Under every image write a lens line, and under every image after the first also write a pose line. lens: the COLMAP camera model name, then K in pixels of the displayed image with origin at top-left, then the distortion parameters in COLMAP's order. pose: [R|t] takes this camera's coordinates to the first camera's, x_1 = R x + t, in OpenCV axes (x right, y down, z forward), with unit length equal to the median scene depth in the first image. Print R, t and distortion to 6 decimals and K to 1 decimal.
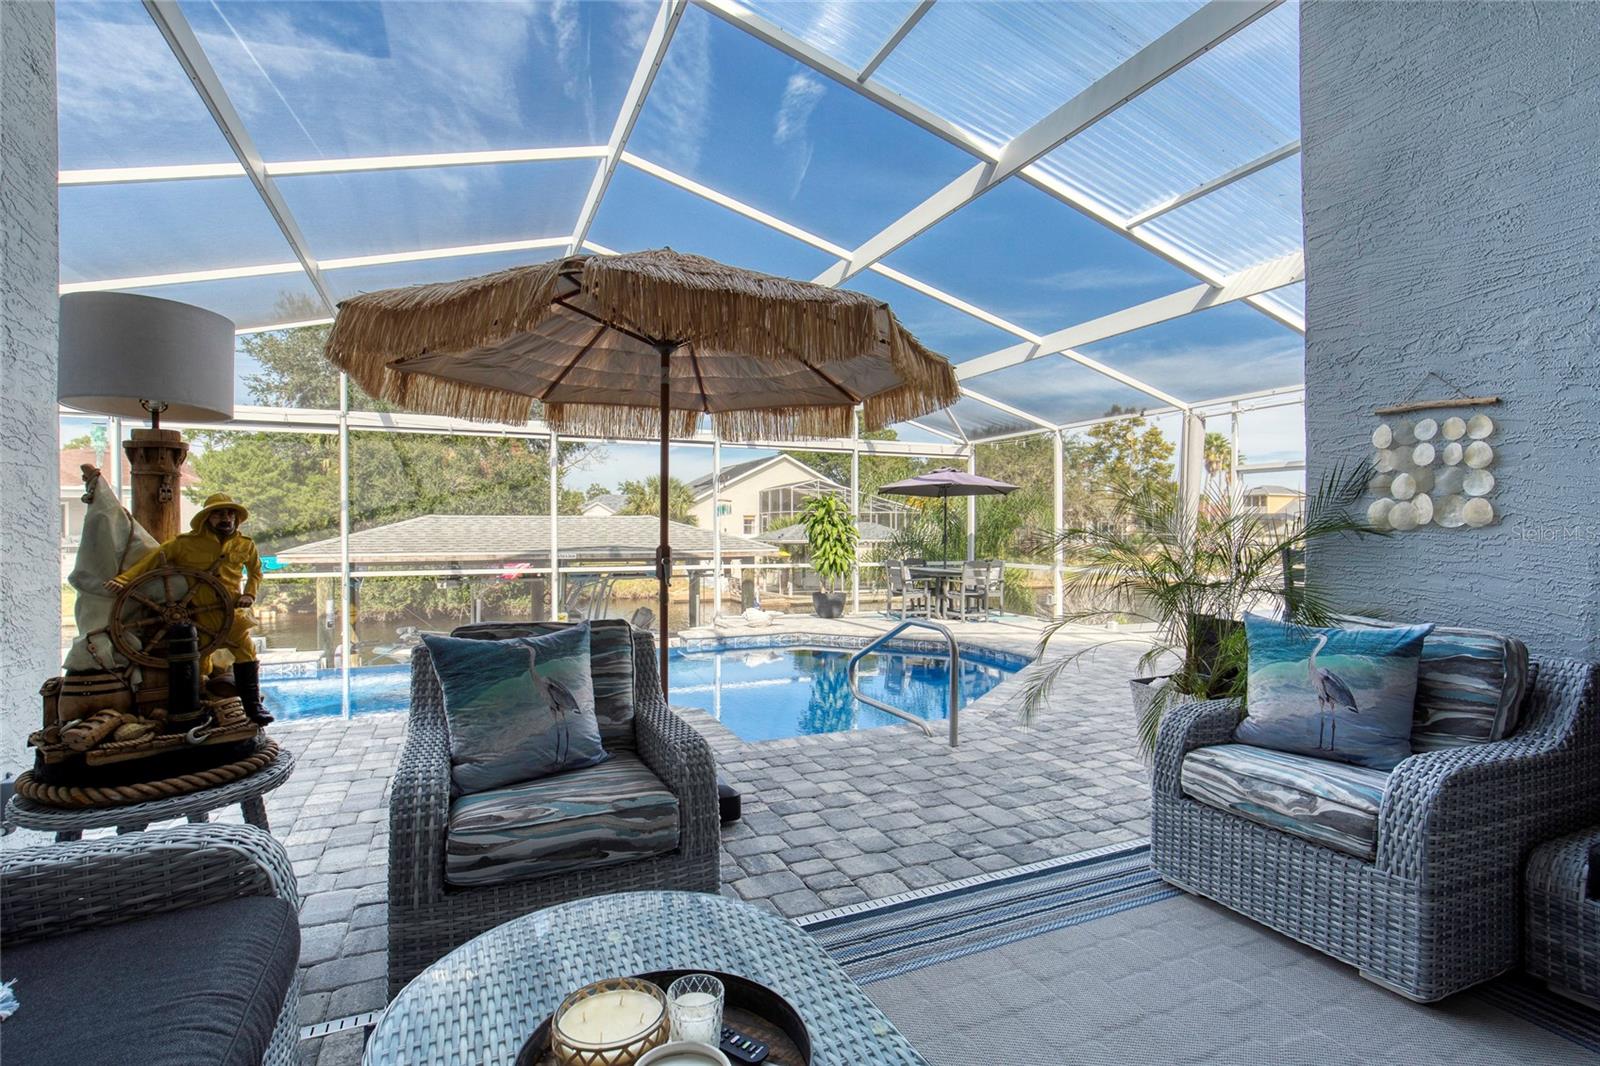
lens RADIAL K [[750.8, 0, 814.0], [0, 750.8, 535.8], [0, 0, 1]] dist [-0.011517, 0.000323]
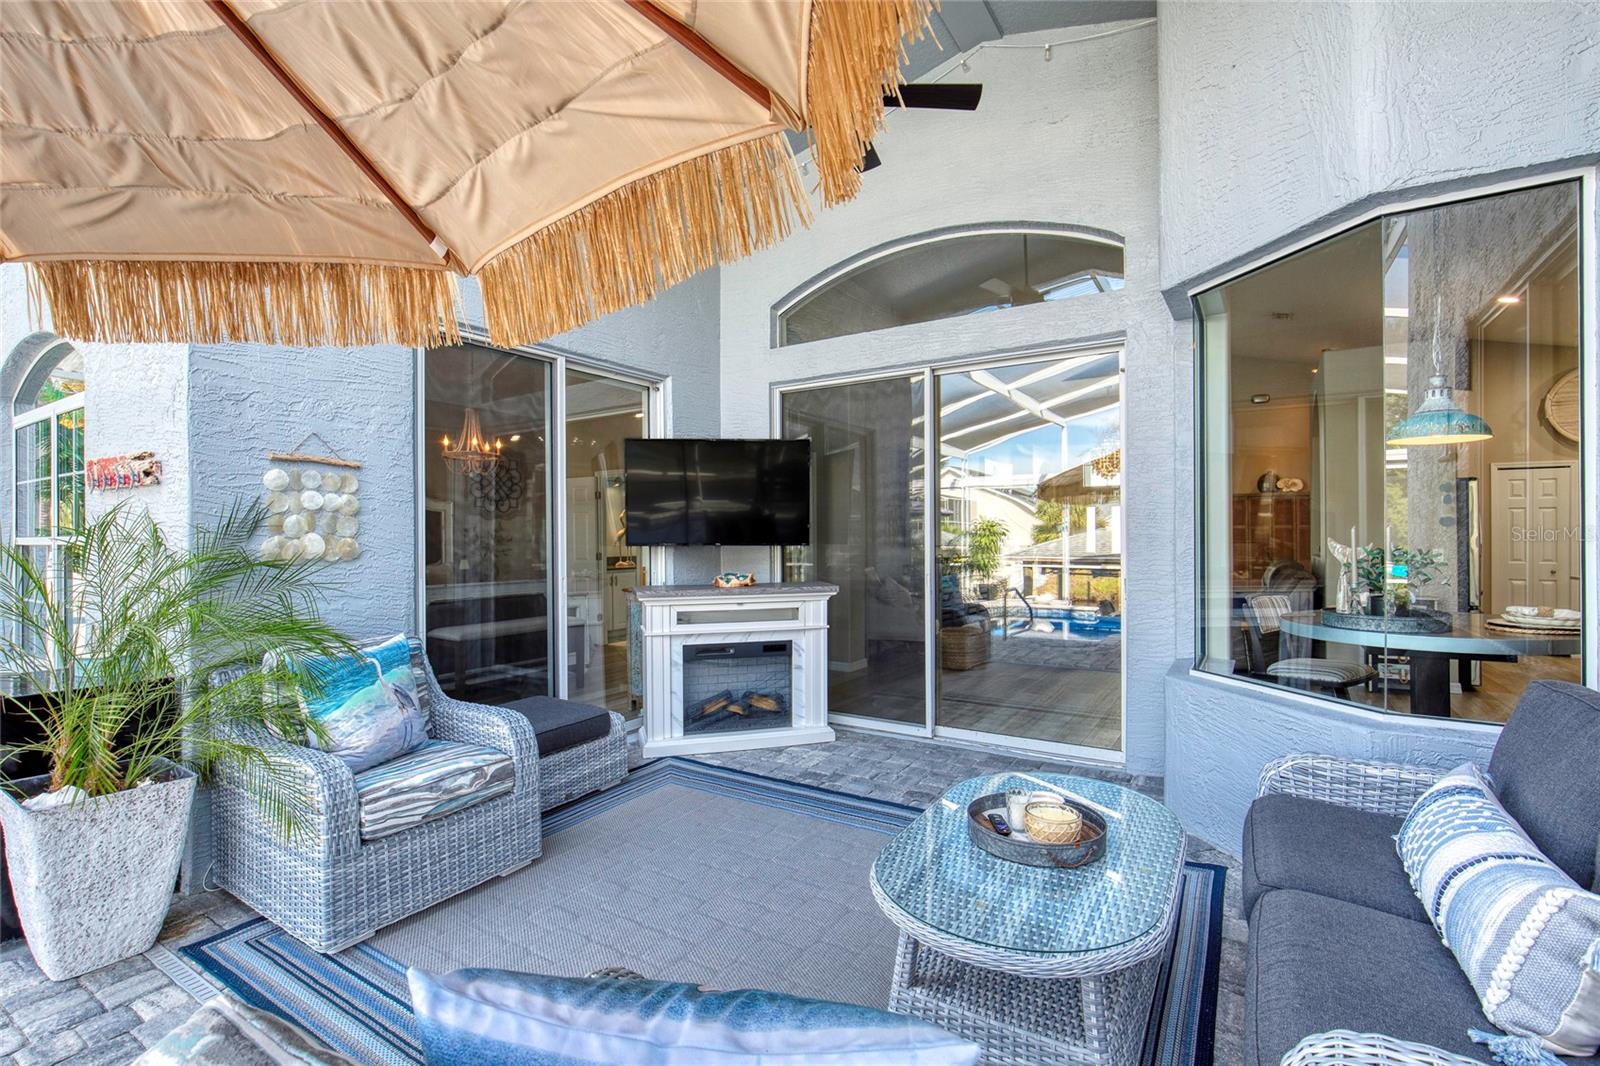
lens RADIAL K [[716.8, 0, 795.3], [0, 716.8, 537.8], [0, 0, 1]] dist [-0.022595, 0.008092]
pose [[-0.532406, 0.002555, 0.846485, -0.144969], [0.011294, 0.999928, 0.004085, -0.011837], [-0.846414, 0.011735, -0.532397, 0.250202]]
